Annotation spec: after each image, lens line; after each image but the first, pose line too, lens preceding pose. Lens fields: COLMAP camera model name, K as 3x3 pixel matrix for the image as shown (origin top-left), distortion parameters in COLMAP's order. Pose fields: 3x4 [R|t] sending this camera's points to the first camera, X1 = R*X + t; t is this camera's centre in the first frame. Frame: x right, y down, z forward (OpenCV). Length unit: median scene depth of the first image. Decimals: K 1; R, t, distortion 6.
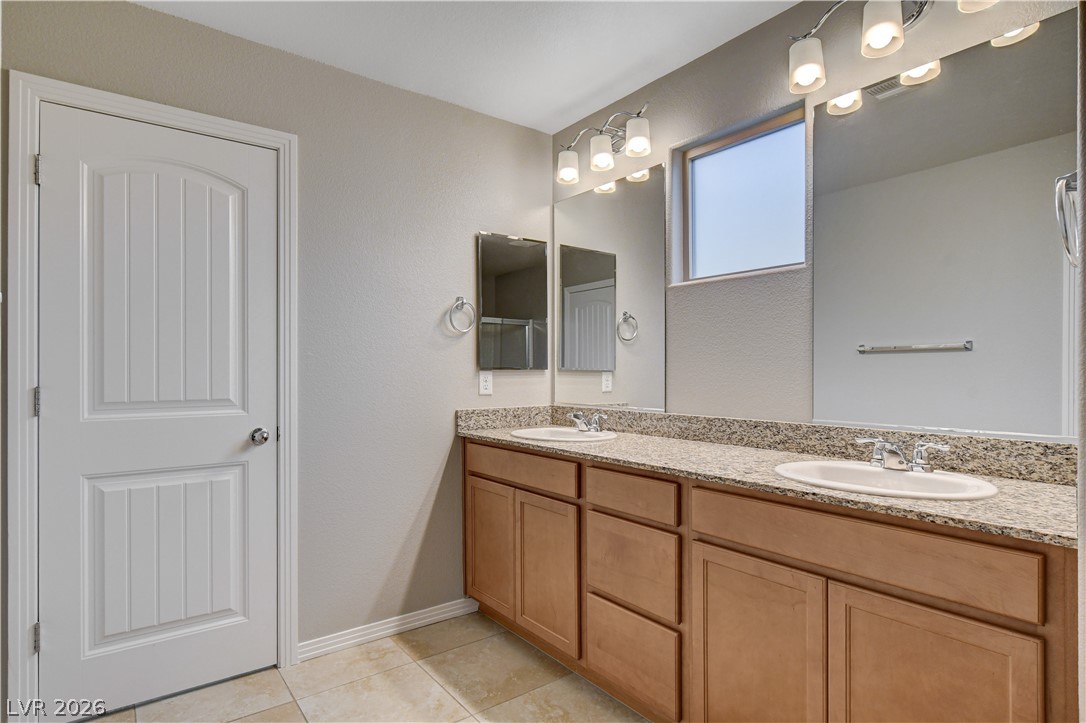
lens RADIAL K [[582.5, 0, 544.0], [0, 582.5, 377.0], [0, 0, 1]] dist [-0.001040, 0.000122]
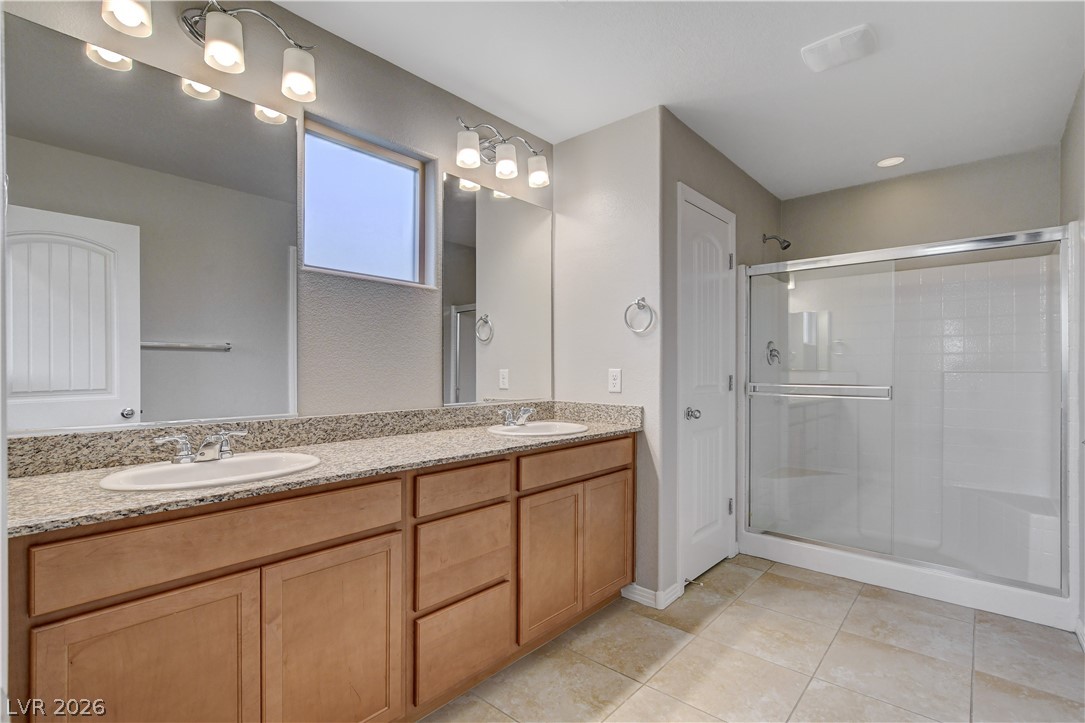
lens RADIAL K [[509.2, 0, 542.4], [0, 509.2, 364.1], [0, 0, 1]] dist [0.000028, 0.000052]
pose [[-0.201947, 0.009573, 0.979350, -0.667726], [0.006611, 0.999943, -0.008411, -0.008118], [-0.979374, 0.004776, -0.201999, 0.904612]]
